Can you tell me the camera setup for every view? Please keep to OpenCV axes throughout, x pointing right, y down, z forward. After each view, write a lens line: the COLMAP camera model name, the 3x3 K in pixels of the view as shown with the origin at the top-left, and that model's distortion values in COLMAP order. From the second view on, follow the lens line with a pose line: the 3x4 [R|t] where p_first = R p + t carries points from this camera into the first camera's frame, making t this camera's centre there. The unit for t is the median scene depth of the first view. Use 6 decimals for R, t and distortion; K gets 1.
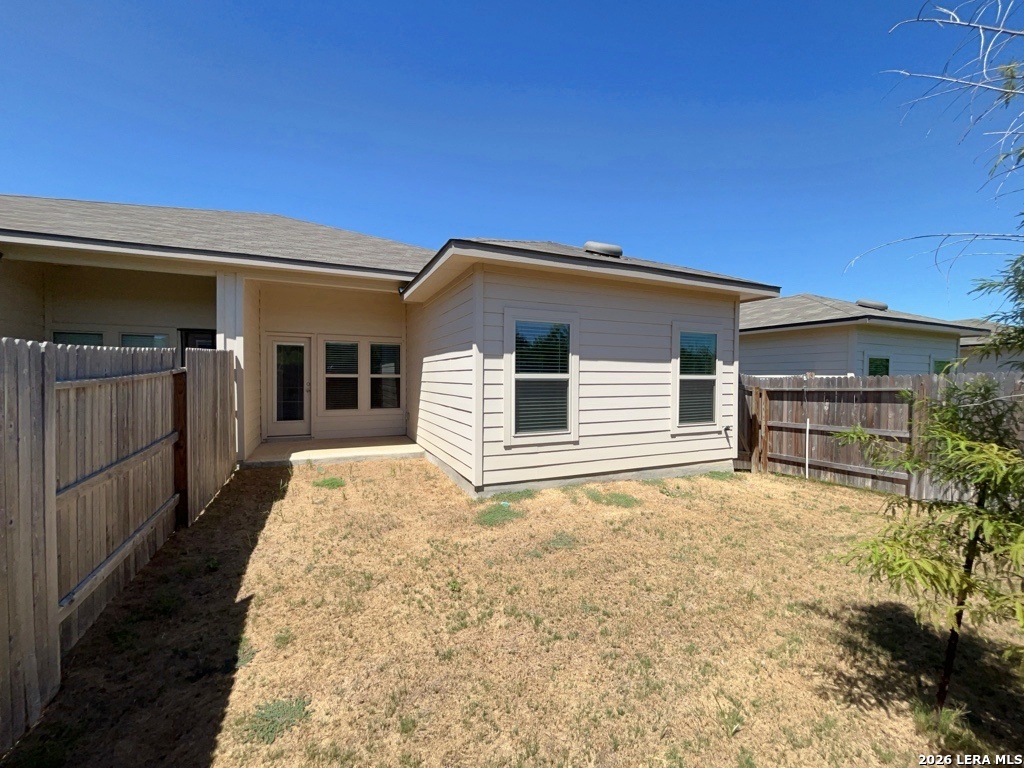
lens RADIAL K [[413.9, 0, 511.8], [0, 413.9, 381.9], [0, 0, 1]] dist [-0.002101, -0.000813]
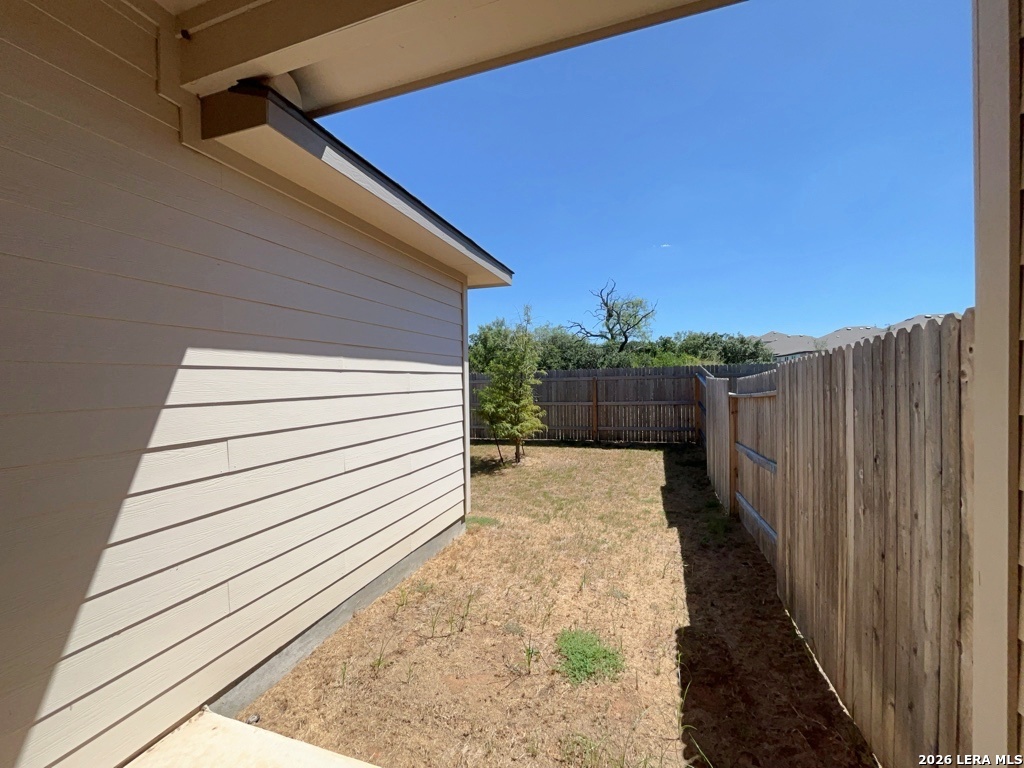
lens RADIAL K [[413.9, 0, 513.5], [0, 413.9, 382.3], [0, 0, 1]] dist [-0.002101, -0.000813]
pose [[-0.719592, -0.014150, 0.694253, -1.244839], [0.005482, 0.999645, 0.026057, -0.101260], [-0.694376, 0.022556, -0.719259, 2.451901]]
